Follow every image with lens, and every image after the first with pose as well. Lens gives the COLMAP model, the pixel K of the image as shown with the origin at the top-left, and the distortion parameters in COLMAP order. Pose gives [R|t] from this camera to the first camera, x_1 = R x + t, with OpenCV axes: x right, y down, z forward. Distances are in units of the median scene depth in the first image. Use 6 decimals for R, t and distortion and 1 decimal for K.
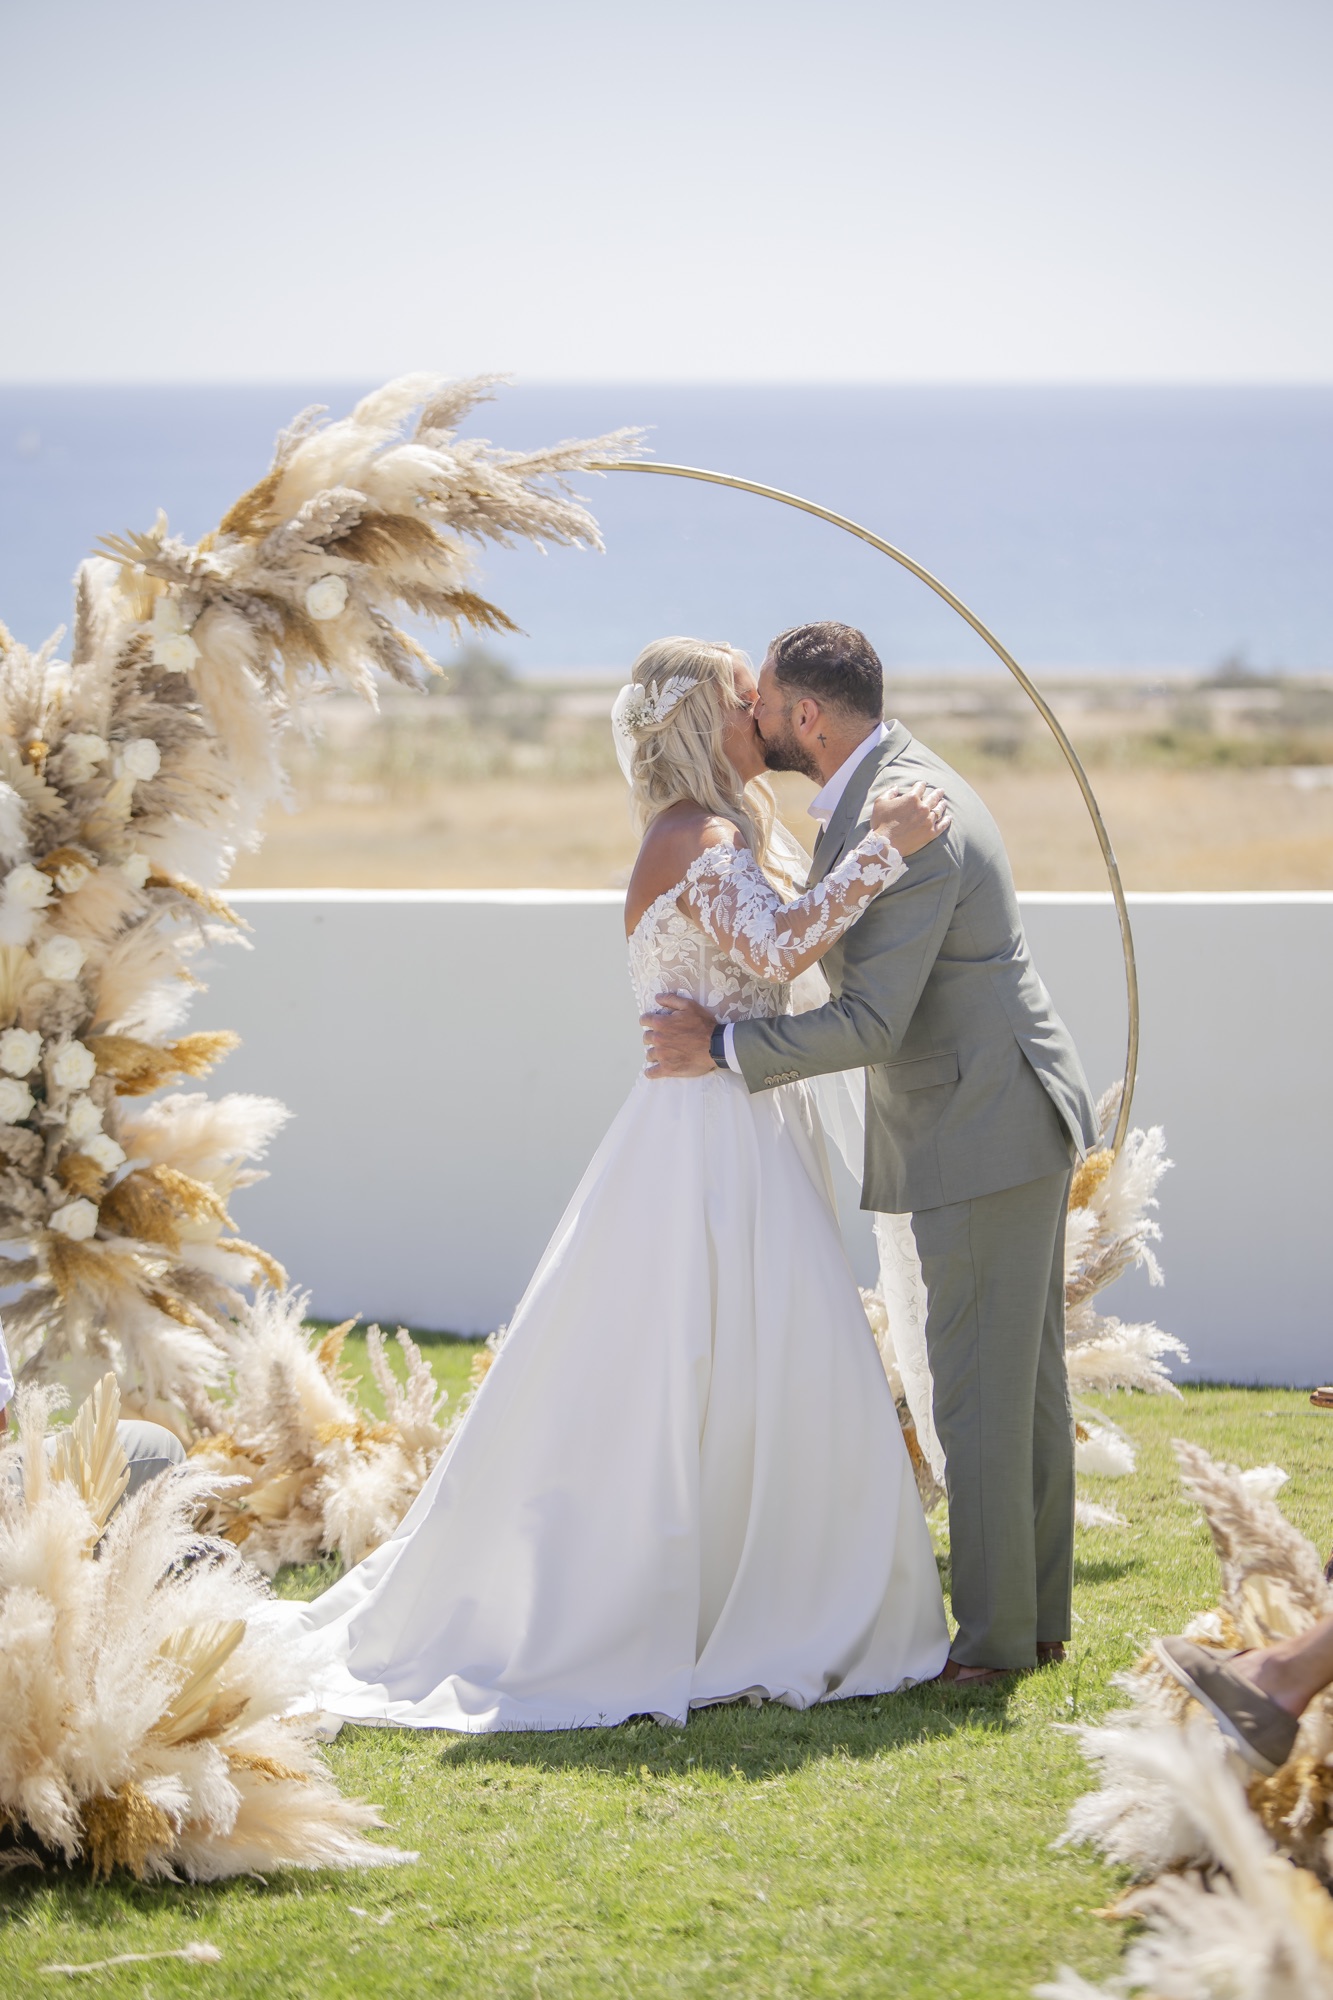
lens RADIAL K [[6096.6, 0, 666.5], [0, 6096.6, 1000.0], [0, 0, 1]] dist [0.090872, 0.637643]
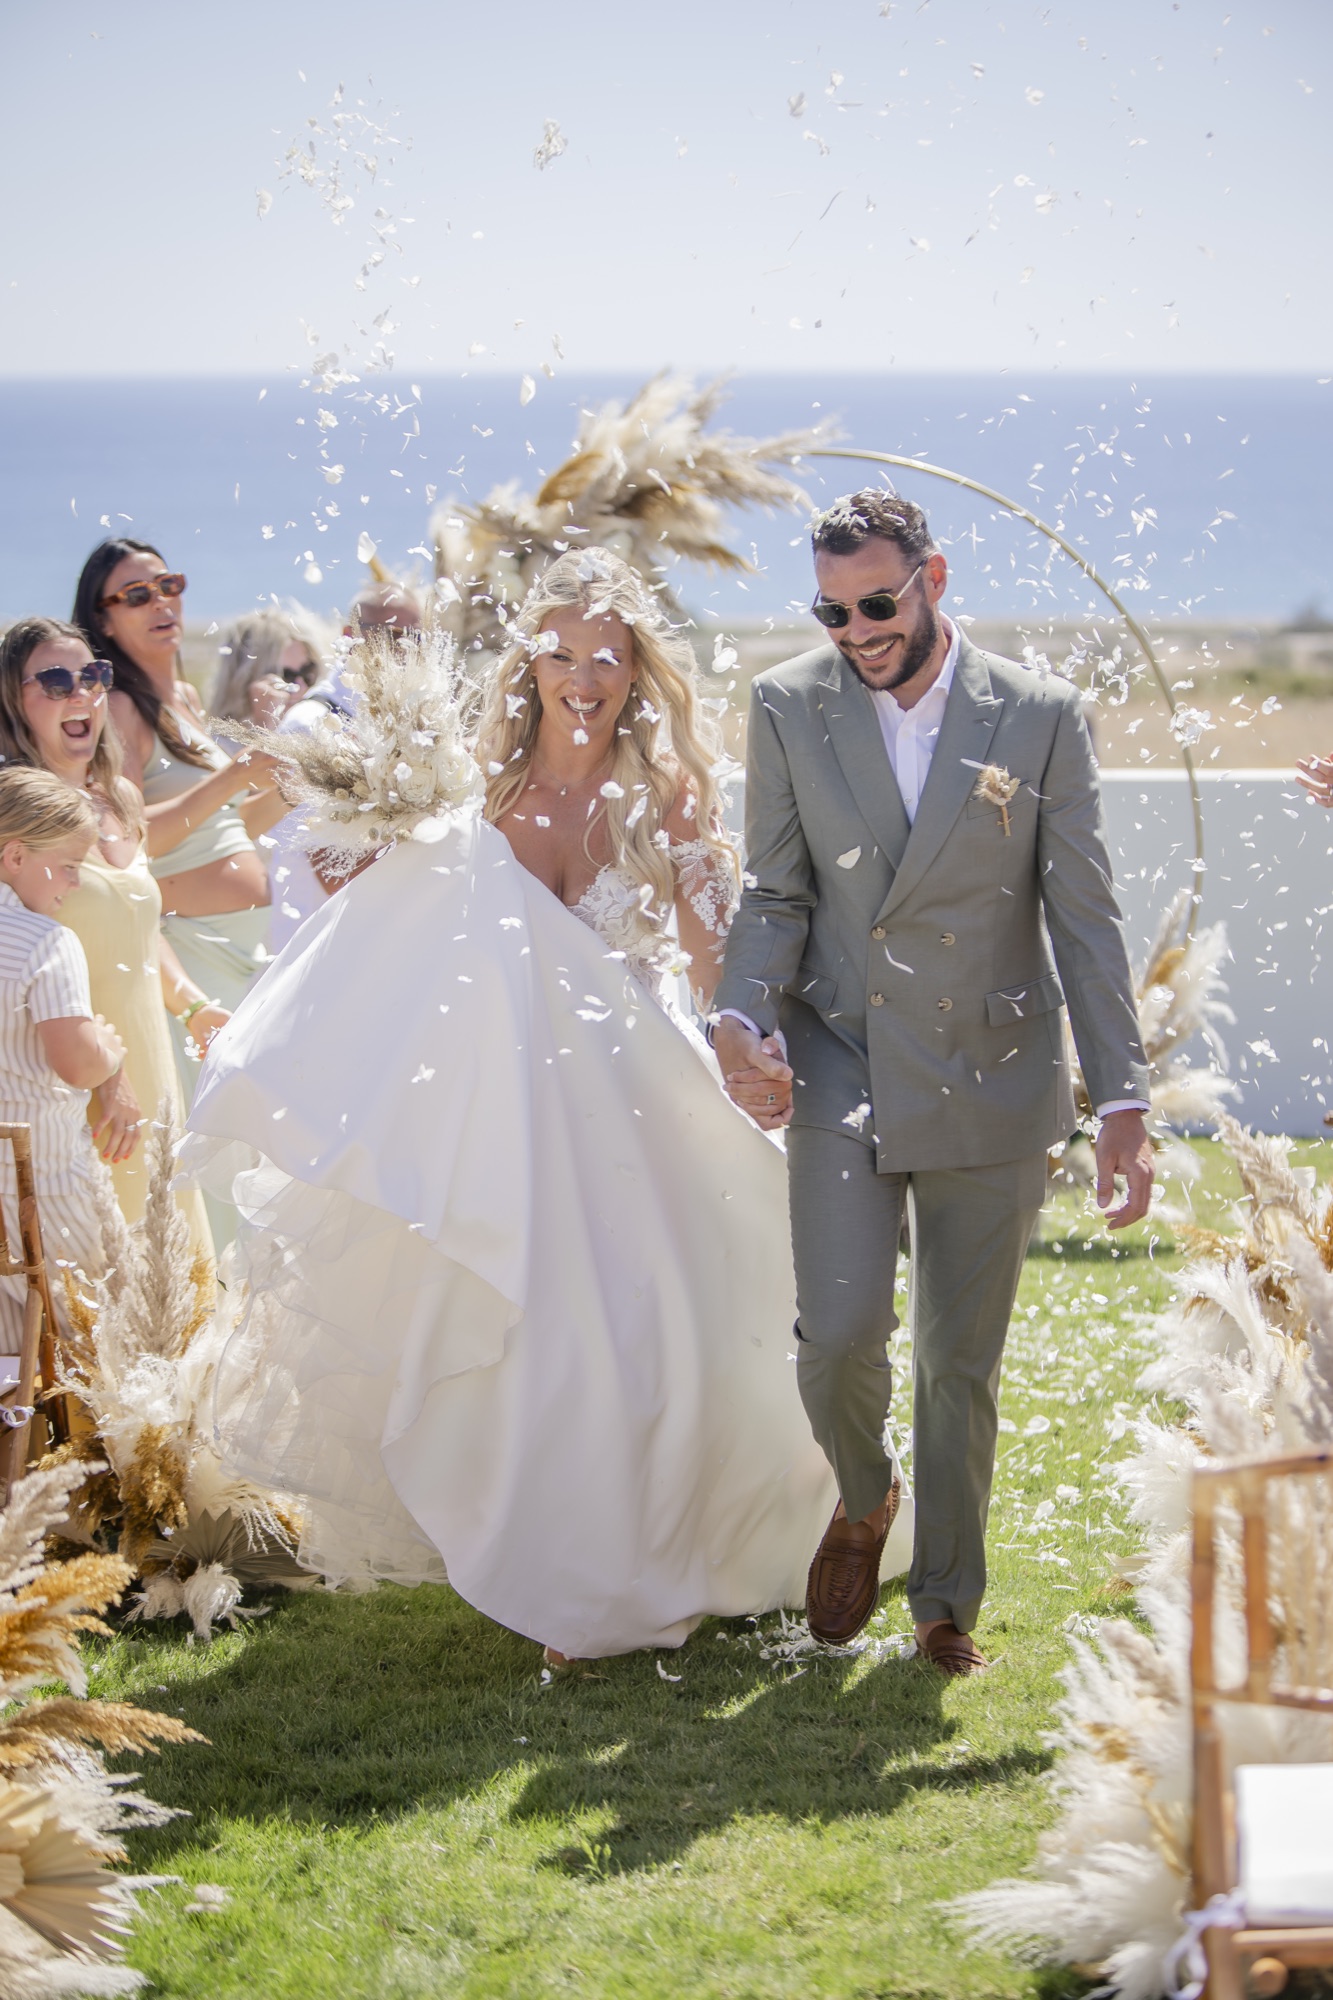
lens RADIAL K [[5268.1, 0, 668.1], [0, 5268.1, 1000.2], [0, 0, 1]] dist [-0.067971, -0.841738]
pose [[0.999630, 0.002976, -0.027023, -0.015103], [-0.002500, 0.999841, 0.017630, 0.021330], [0.027072, -0.017556, 0.999479, -0.270375]]
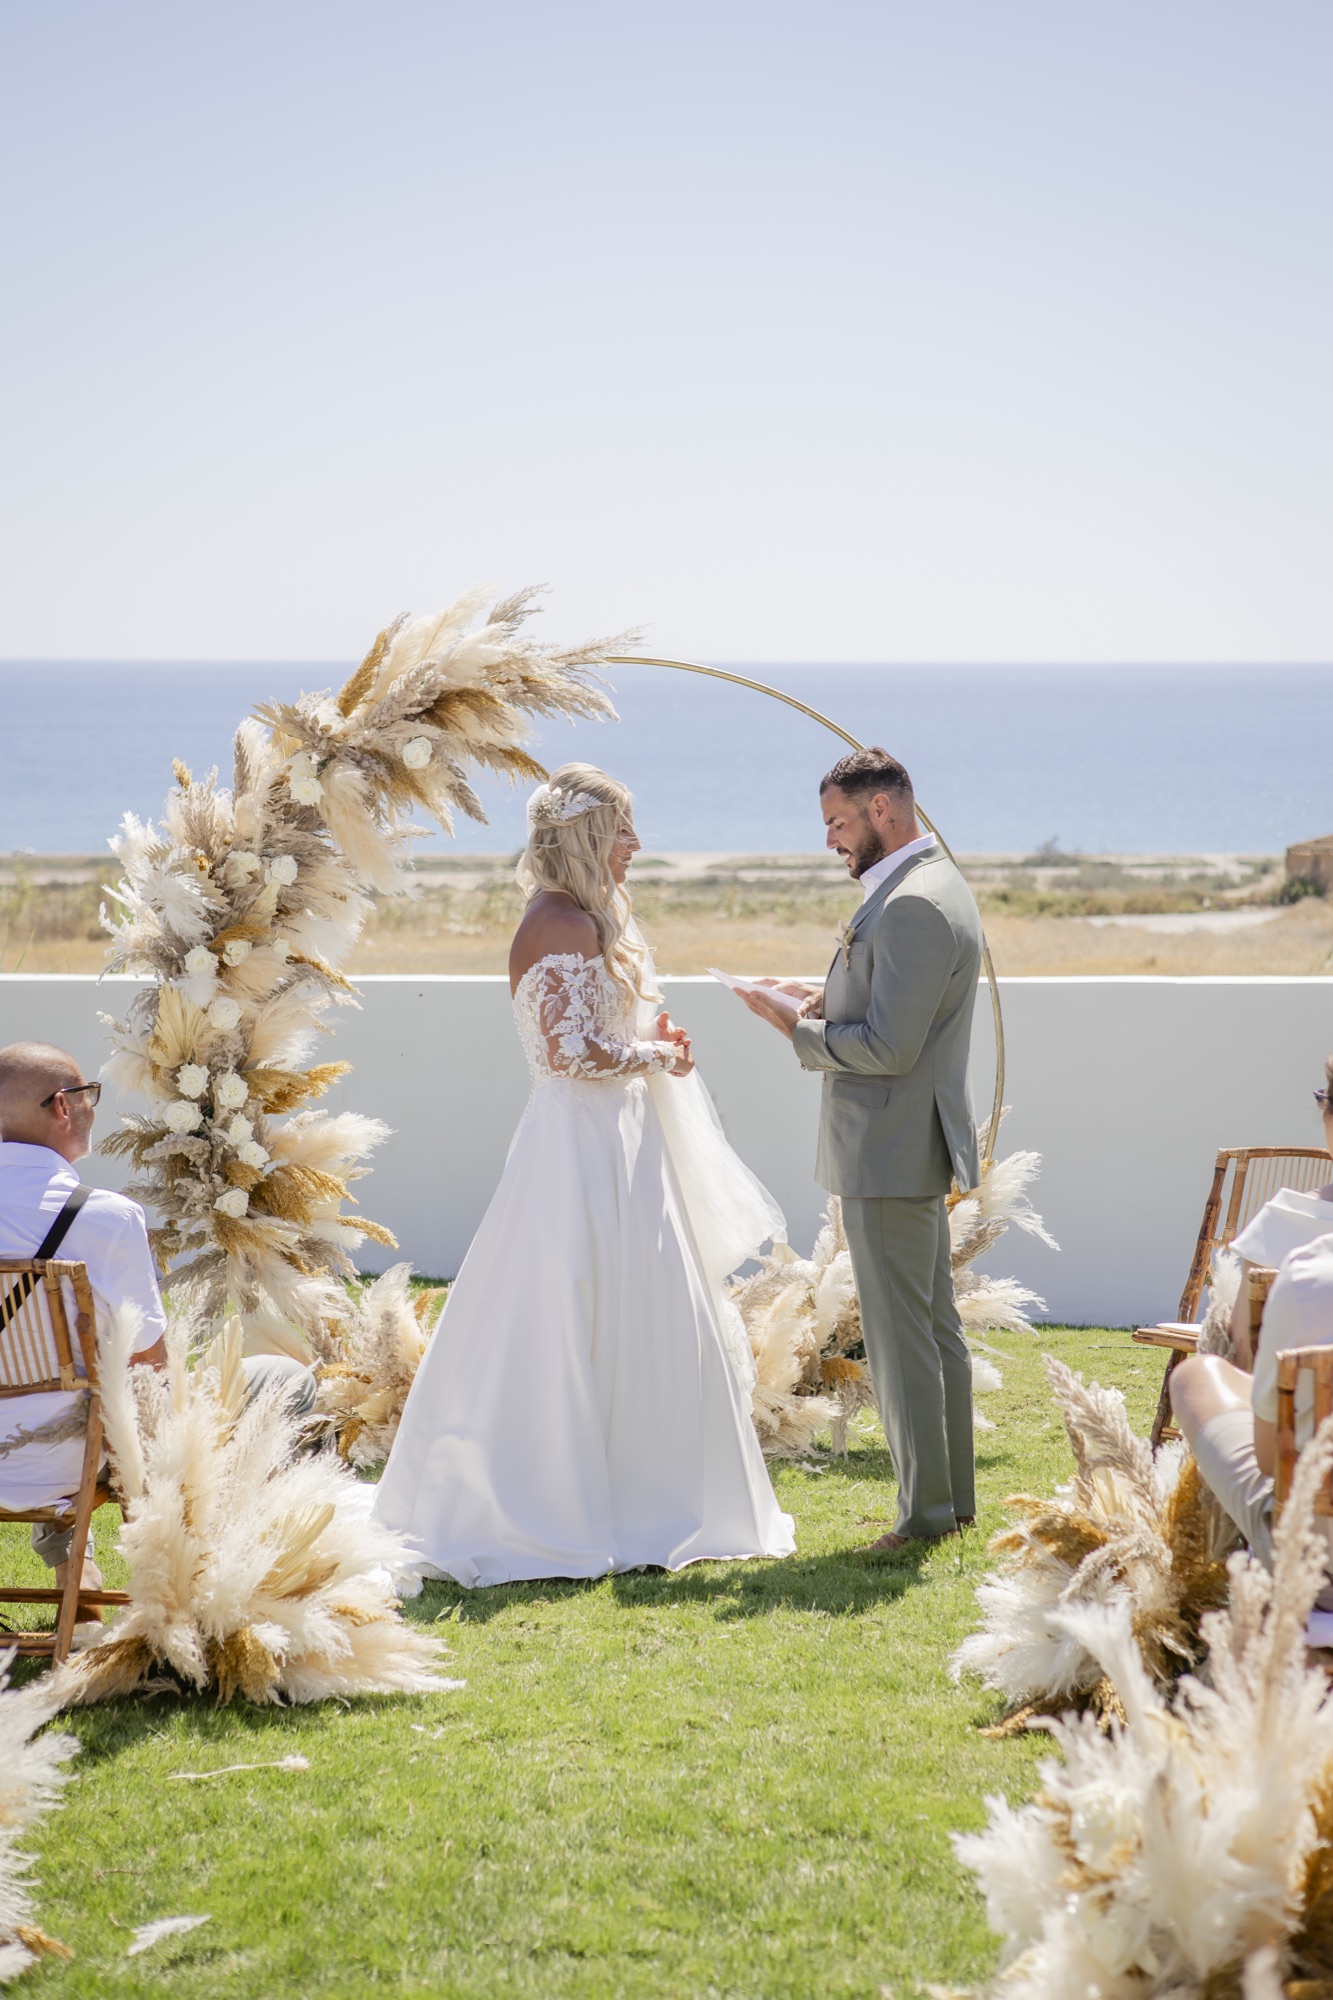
lens RADIAL K [[3968.6, 0, 666.5], [0, 3968.6, 1000.0], [0, 0, 1]] dist [0.206391, 0.026603]
pose [[0.999990, 0.003585, -0.002519, 0.004158], [-0.003629, 0.999833, -0.017886, 0.007888], [0.002455, 0.017895, 0.999837, 0.134622]]
